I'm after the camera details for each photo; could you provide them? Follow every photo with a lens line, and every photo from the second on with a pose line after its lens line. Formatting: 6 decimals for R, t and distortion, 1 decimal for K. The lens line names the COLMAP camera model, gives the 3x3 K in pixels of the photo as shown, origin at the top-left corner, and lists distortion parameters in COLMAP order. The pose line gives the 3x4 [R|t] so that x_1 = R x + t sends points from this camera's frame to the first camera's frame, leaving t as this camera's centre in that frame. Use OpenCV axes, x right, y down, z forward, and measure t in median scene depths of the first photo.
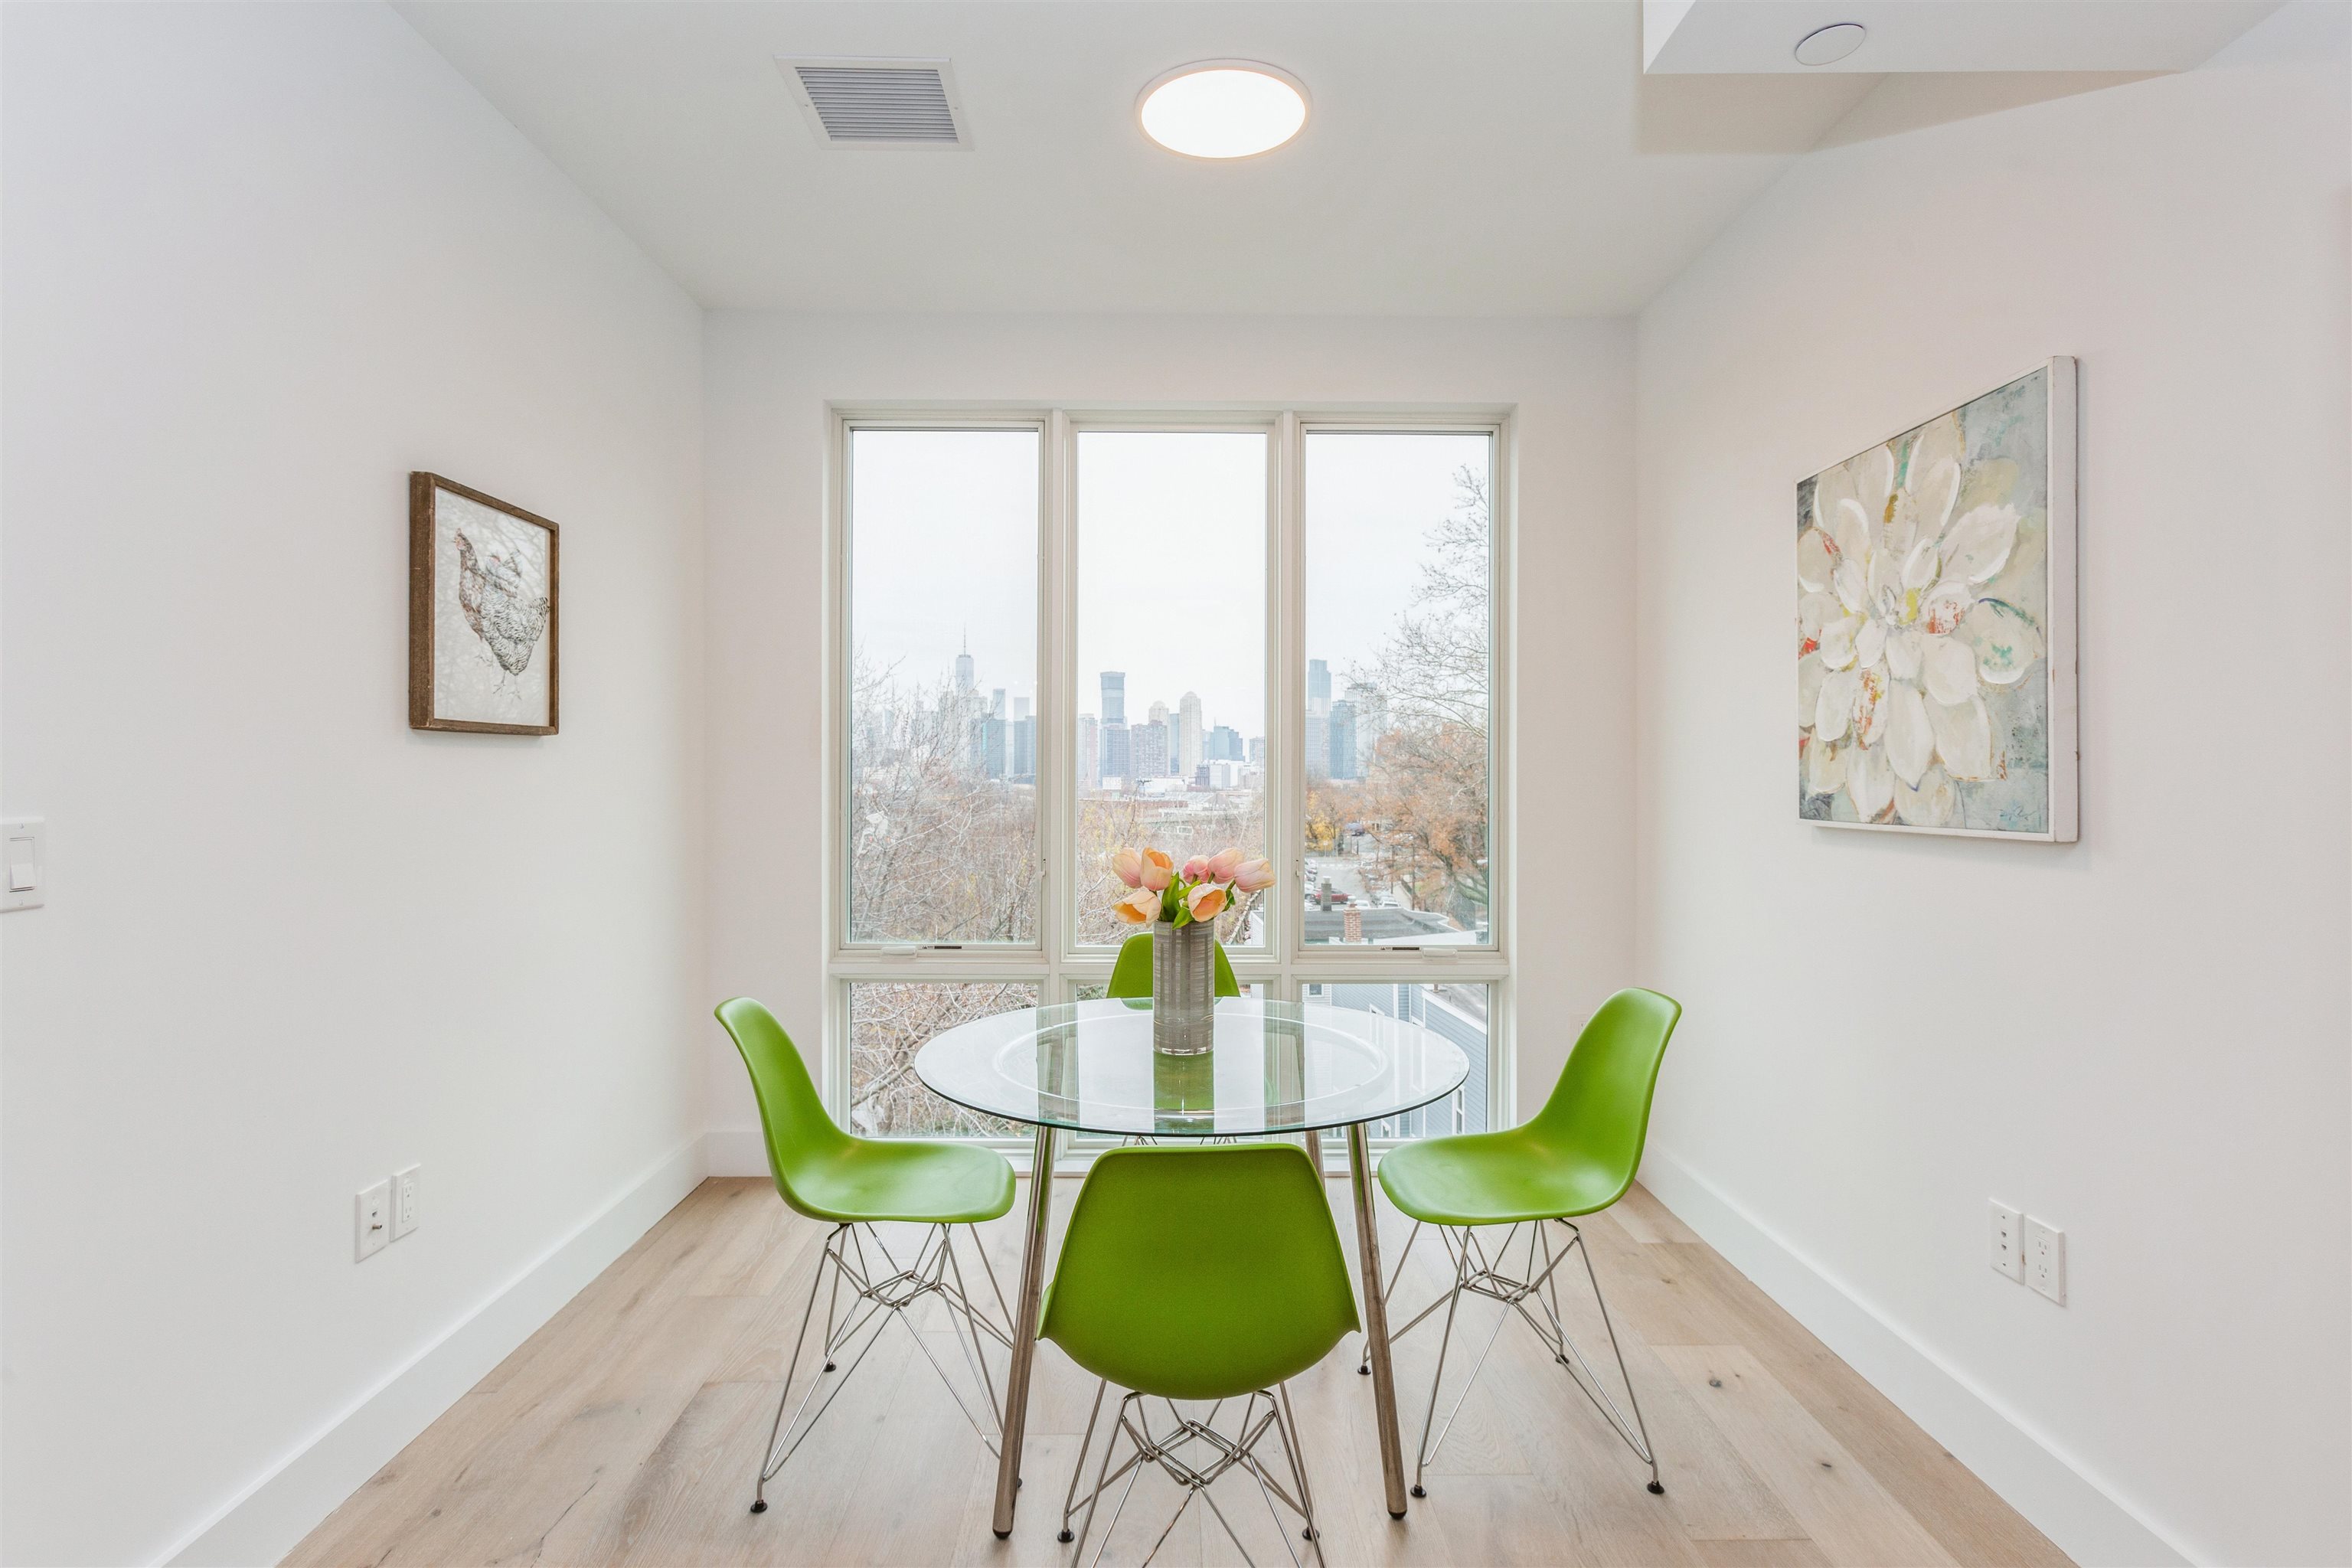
lens RADIAL K [[1185.7, 0, 1166.3], [0, 1185.7, 772.7], [0, 0, 1]] dist [0.003640, 0.000603]
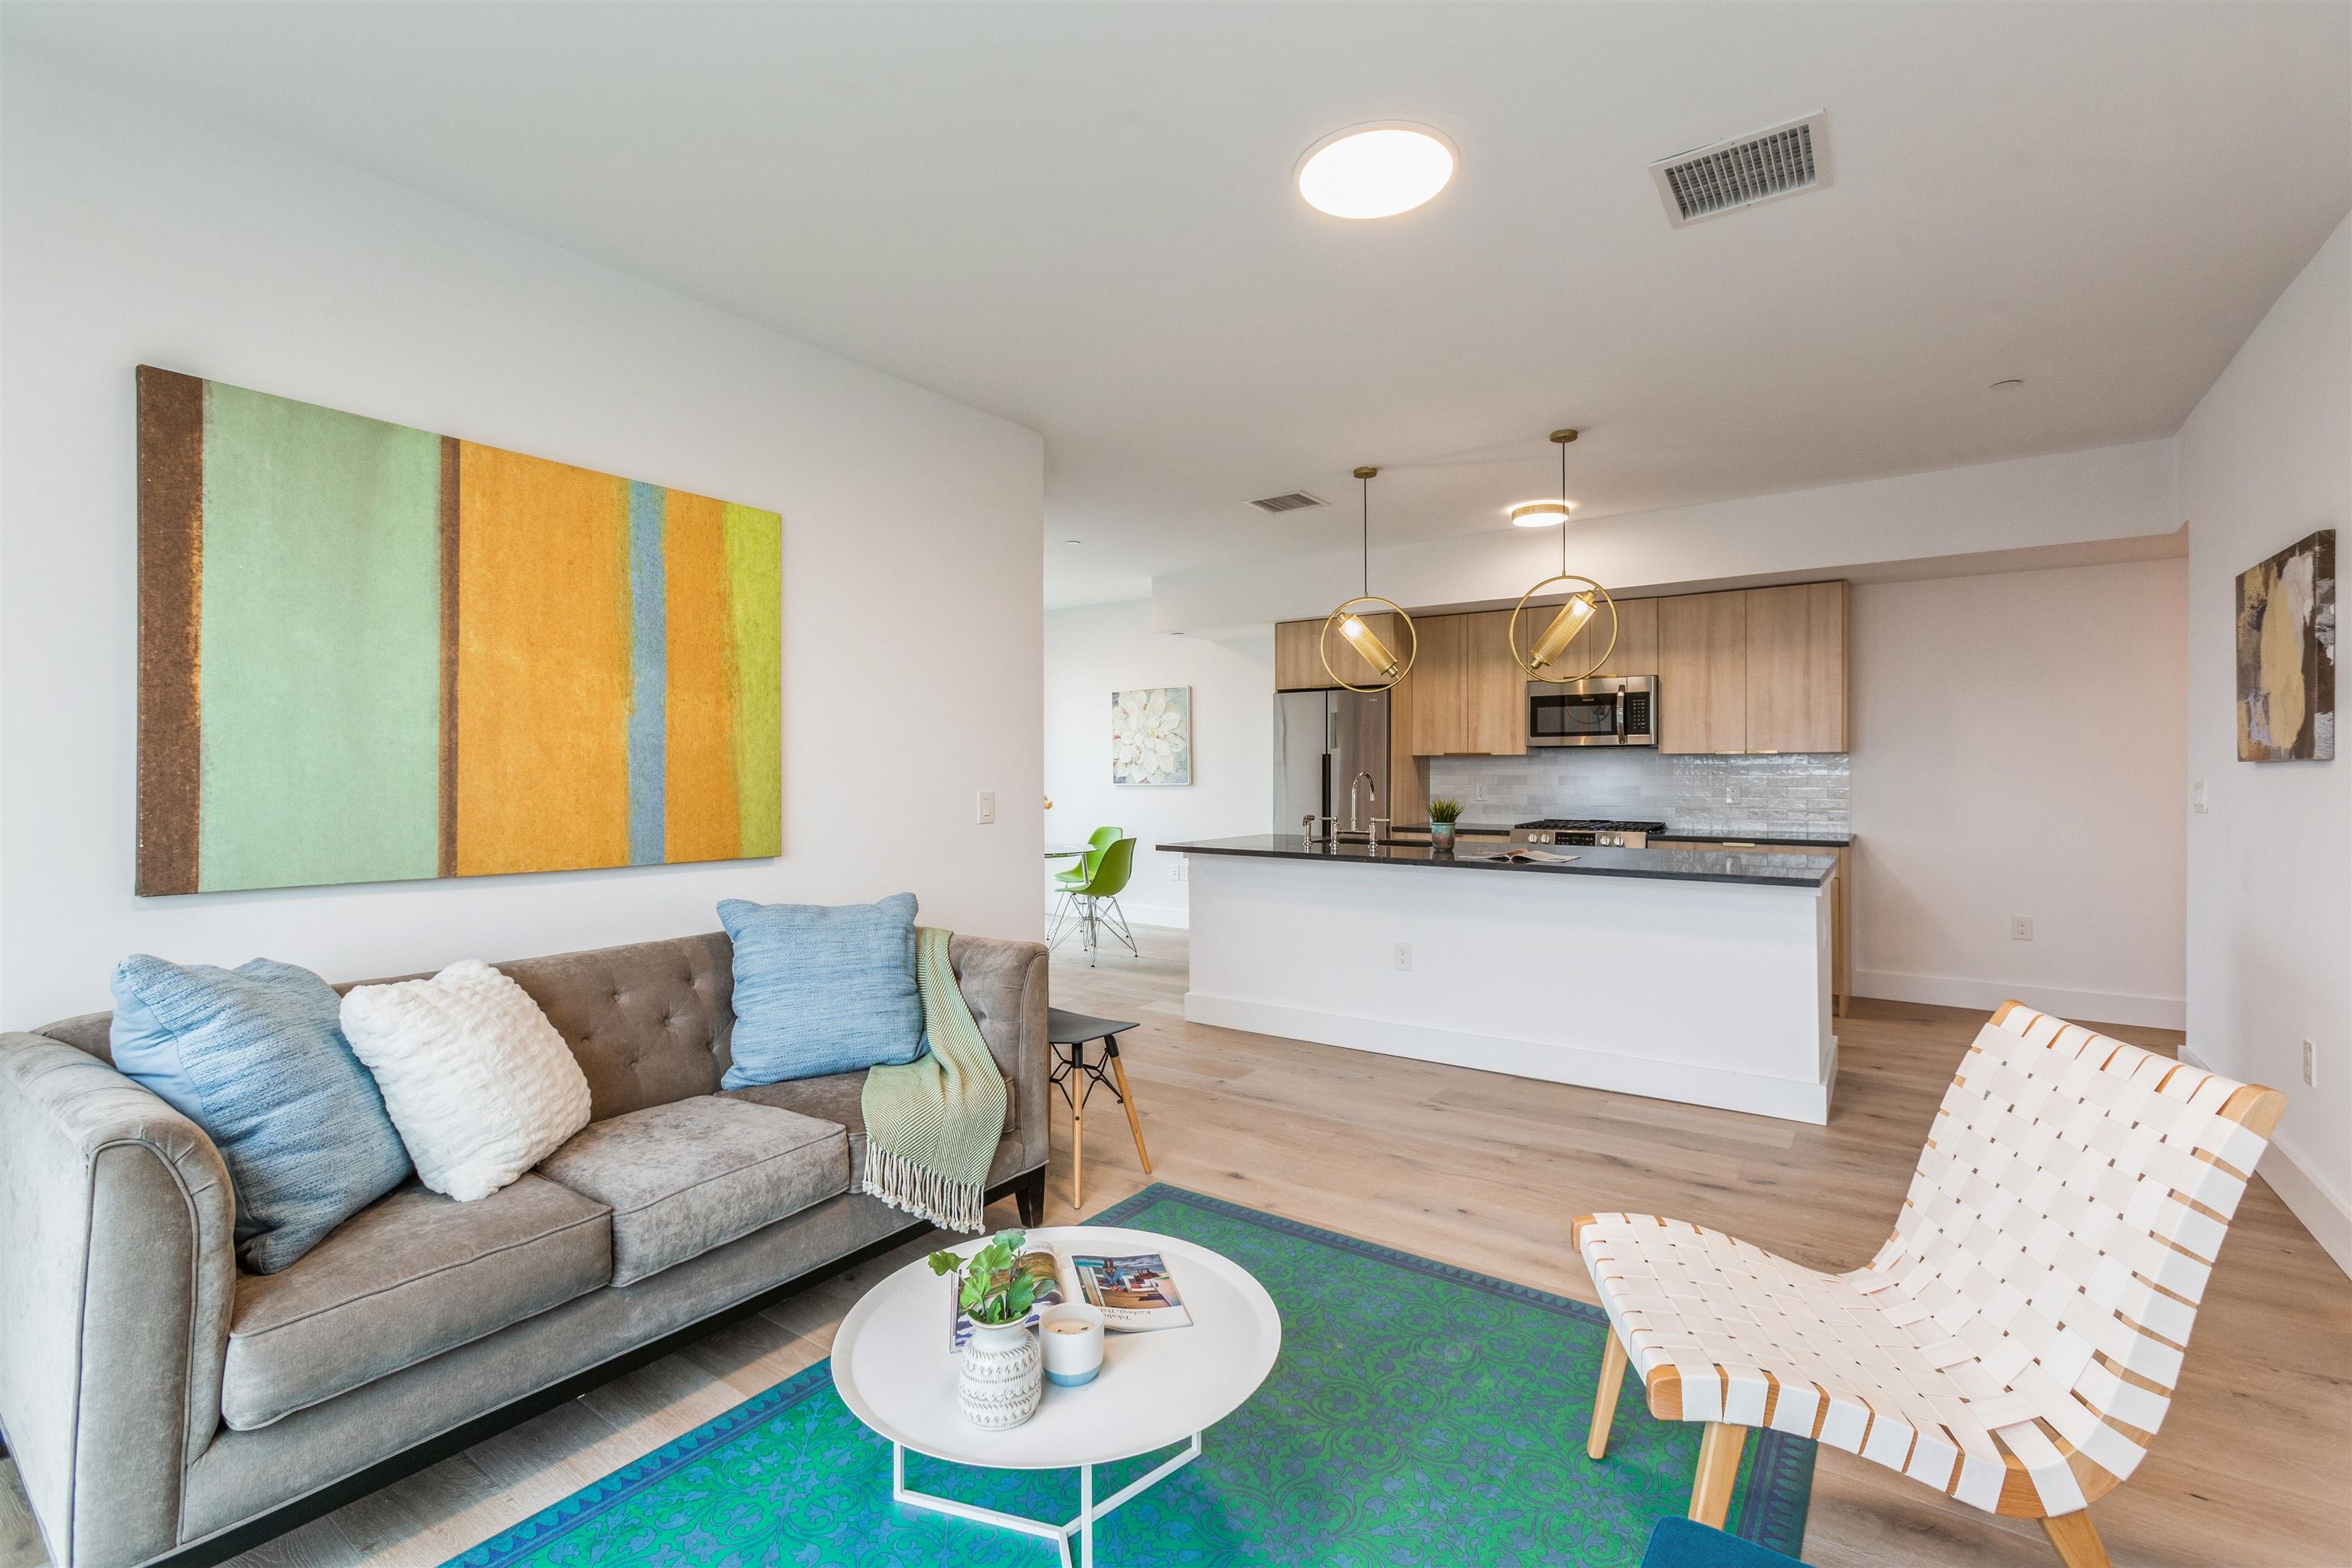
lens RADIAL K [[1033.5, 0, 1192.9], [0, 1033.5, 759.5], [0, 0, 1]] dist [0.002178, 0.000187]
pose [[0.572842, 0.008003, 0.819627, -2.327591], [0.003698, 0.999917, -0.012349, 0.006221], [-0.819657, 0.010105, 0.572765, -1.242162]]
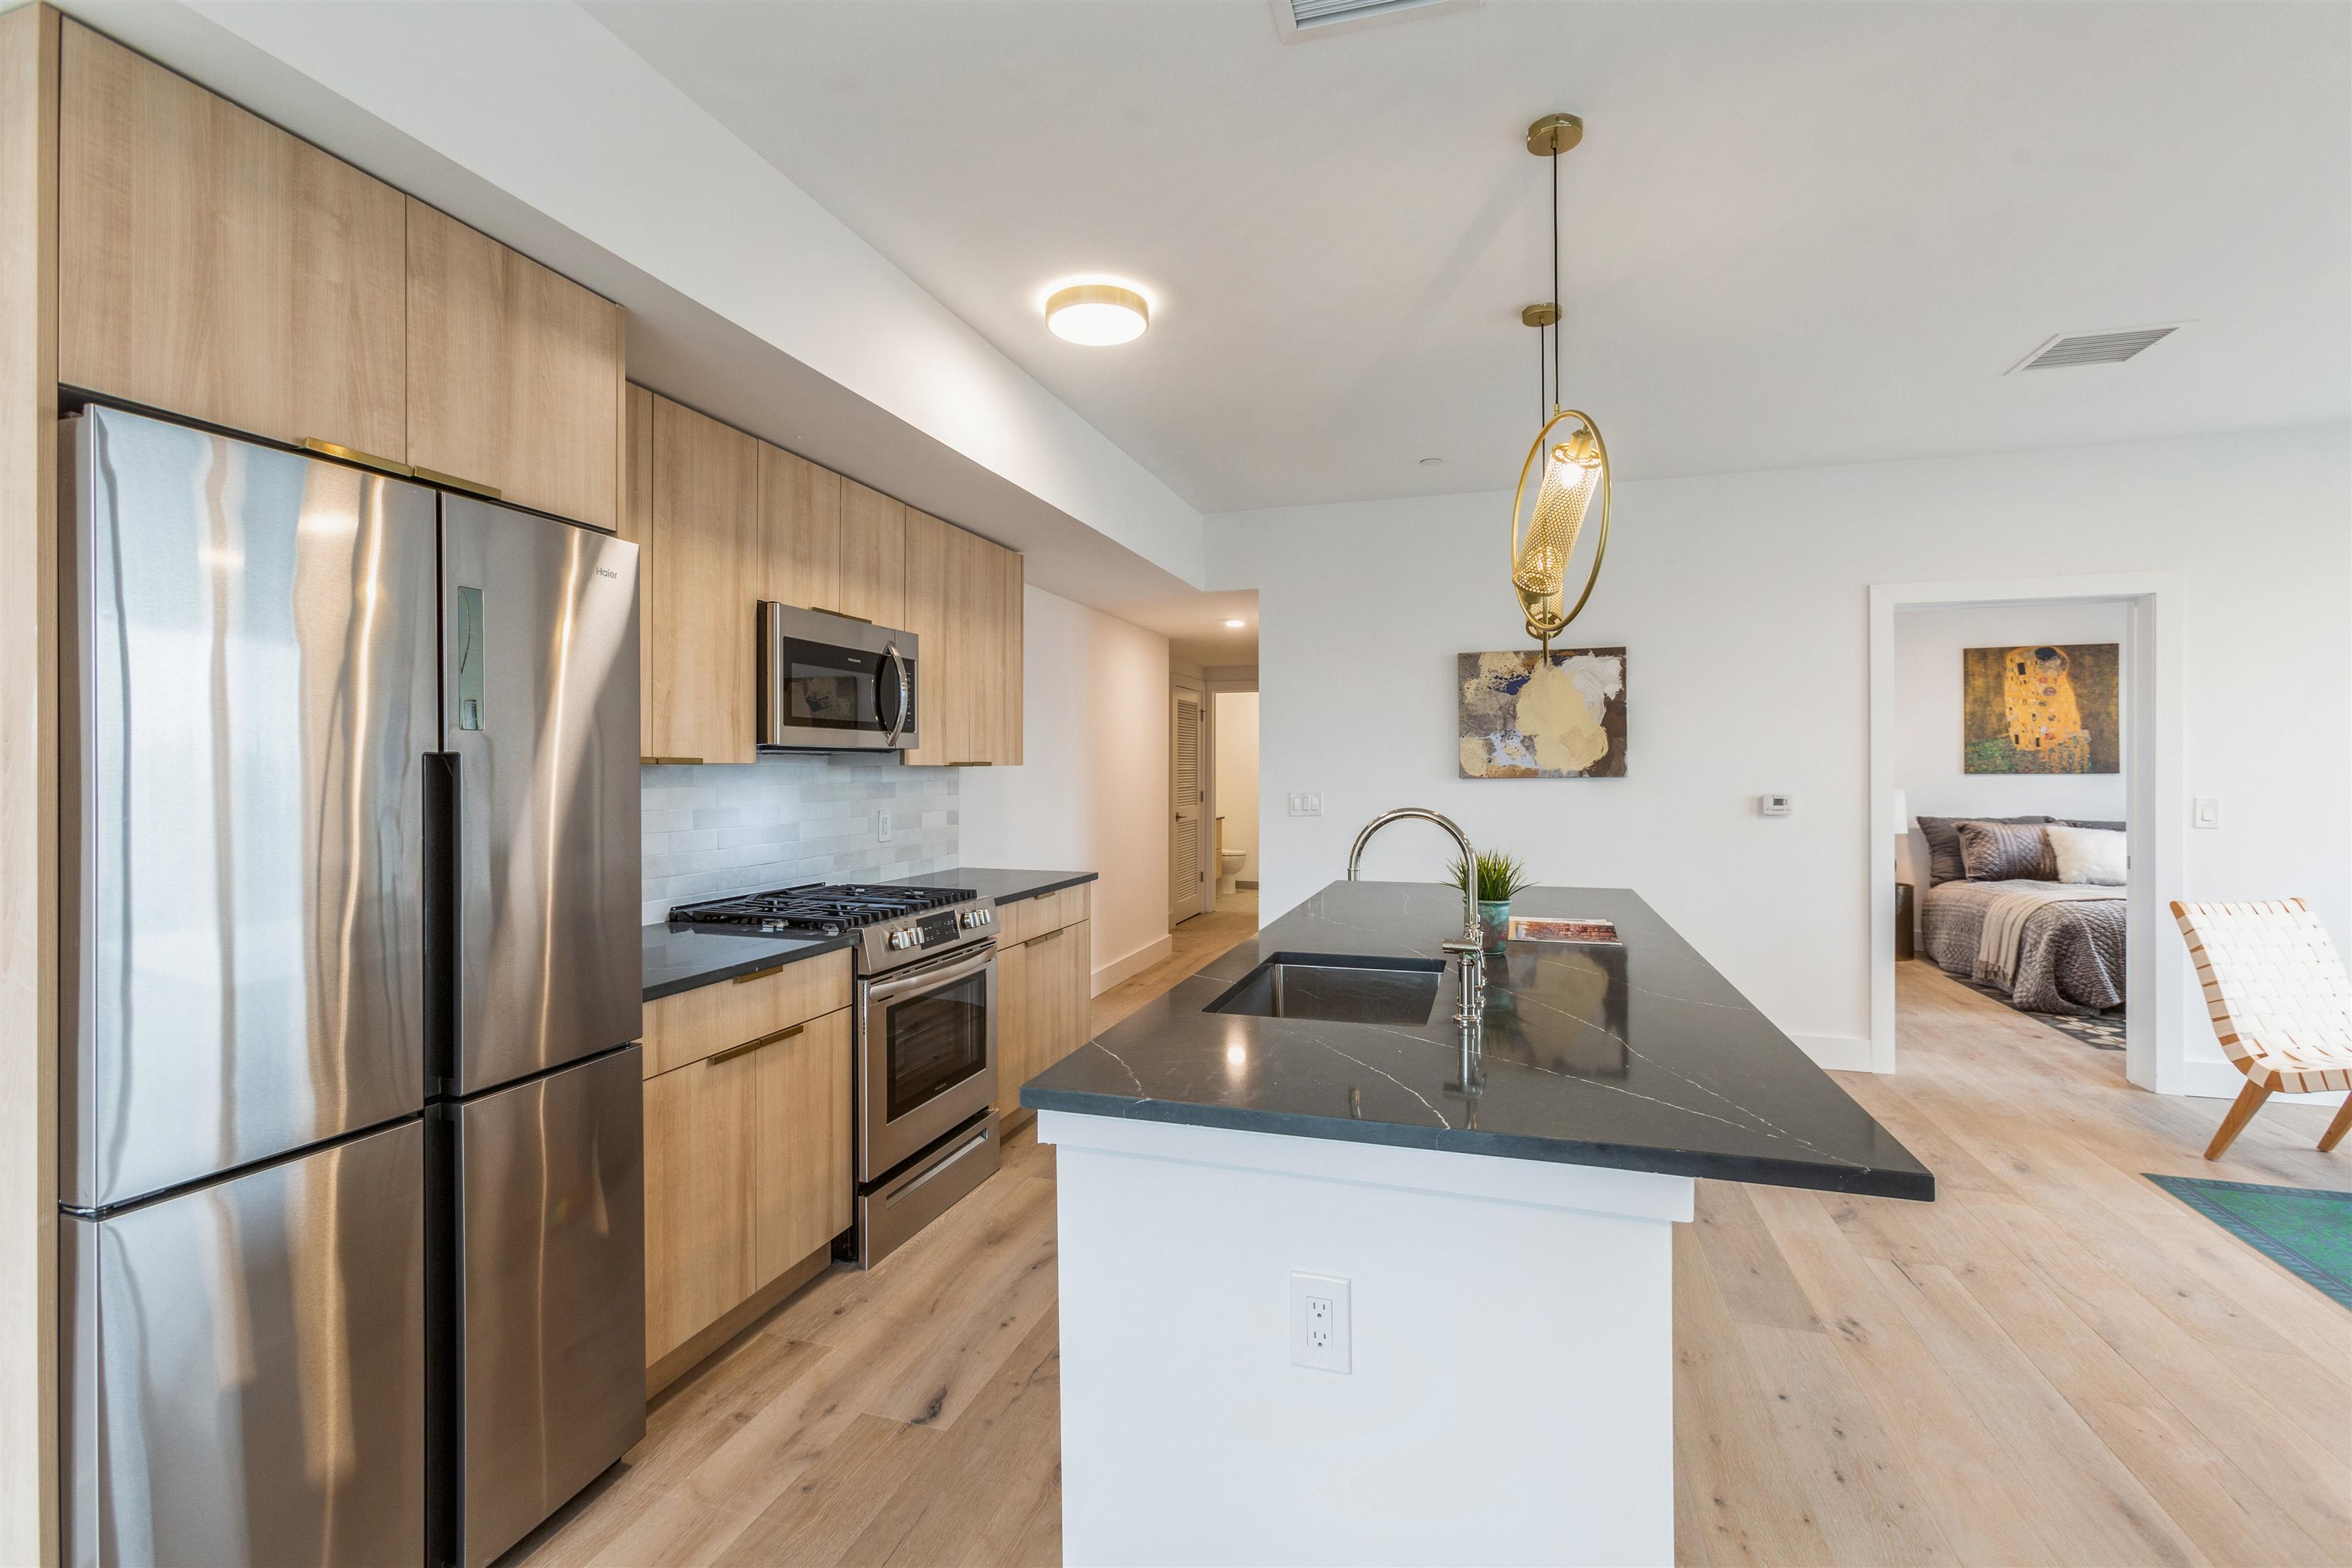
lens RADIAL K [[1044.8, 0, 1168.3], [0, 1044.8, 767.2], [0, 0, 1]] dist [-0.034081, 0.027655]
pose [[-0.949242, 0.004491, 0.314514, -0.363883], [0.005353, 0.999984, 0.001876, -0.034507], [-0.314501, 0.003464, -0.949251, 0.673032]]
